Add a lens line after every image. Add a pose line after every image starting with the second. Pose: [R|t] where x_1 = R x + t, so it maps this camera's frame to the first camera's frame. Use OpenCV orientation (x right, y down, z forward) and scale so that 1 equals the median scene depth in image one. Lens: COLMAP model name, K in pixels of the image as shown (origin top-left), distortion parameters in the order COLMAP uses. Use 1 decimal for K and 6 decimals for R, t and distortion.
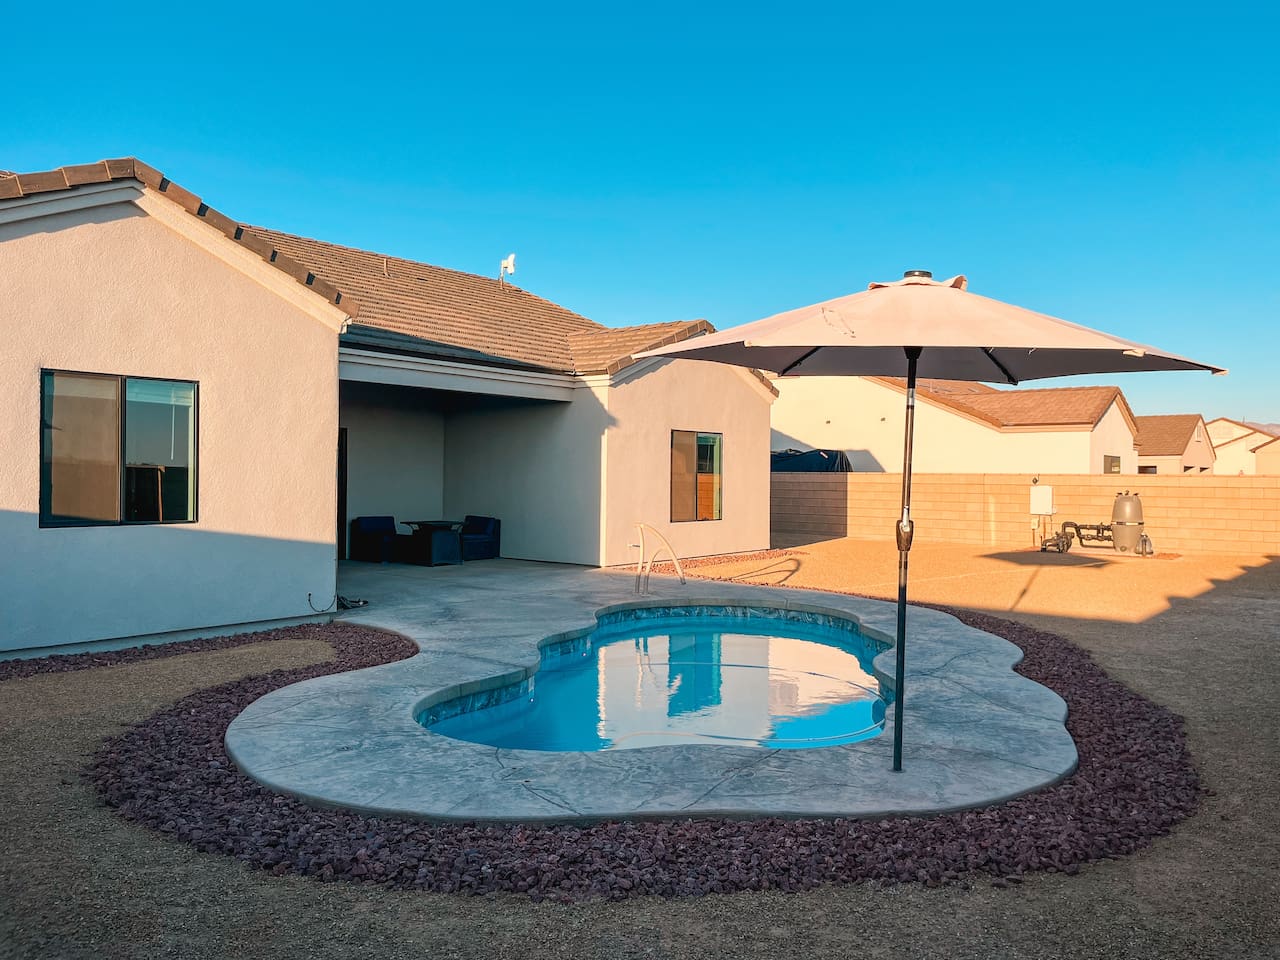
lens RADIAL K [[973.8, 0, 648.3], [0, 973.8, 479.9], [0, 0, 1]] dist [0.008339, -0.001964]
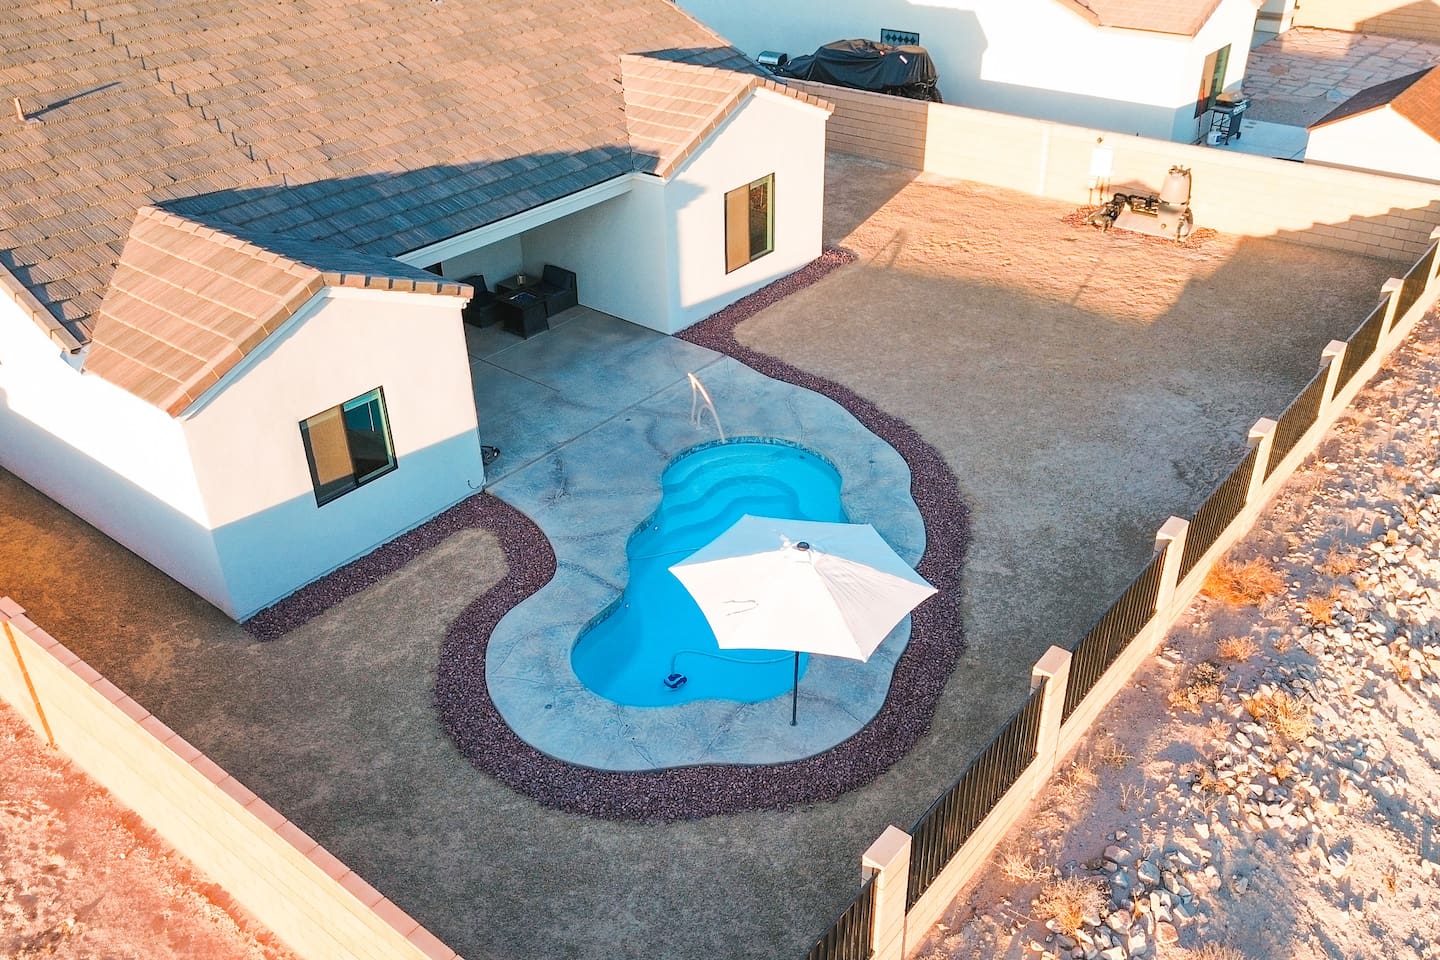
lens RADIAL K [[1194.6, 0, 717.3], [0, 1194.6, 481.0], [0, 0, 1]] dist [-0.001949, -0.001352]
pose [[0.999597, -0.014046, -0.024664, 0.092476], [0.024880, 0.851806, 0.523267, -1.005647], [0.013659, -0.523670, 0.851812, -0.660885]]
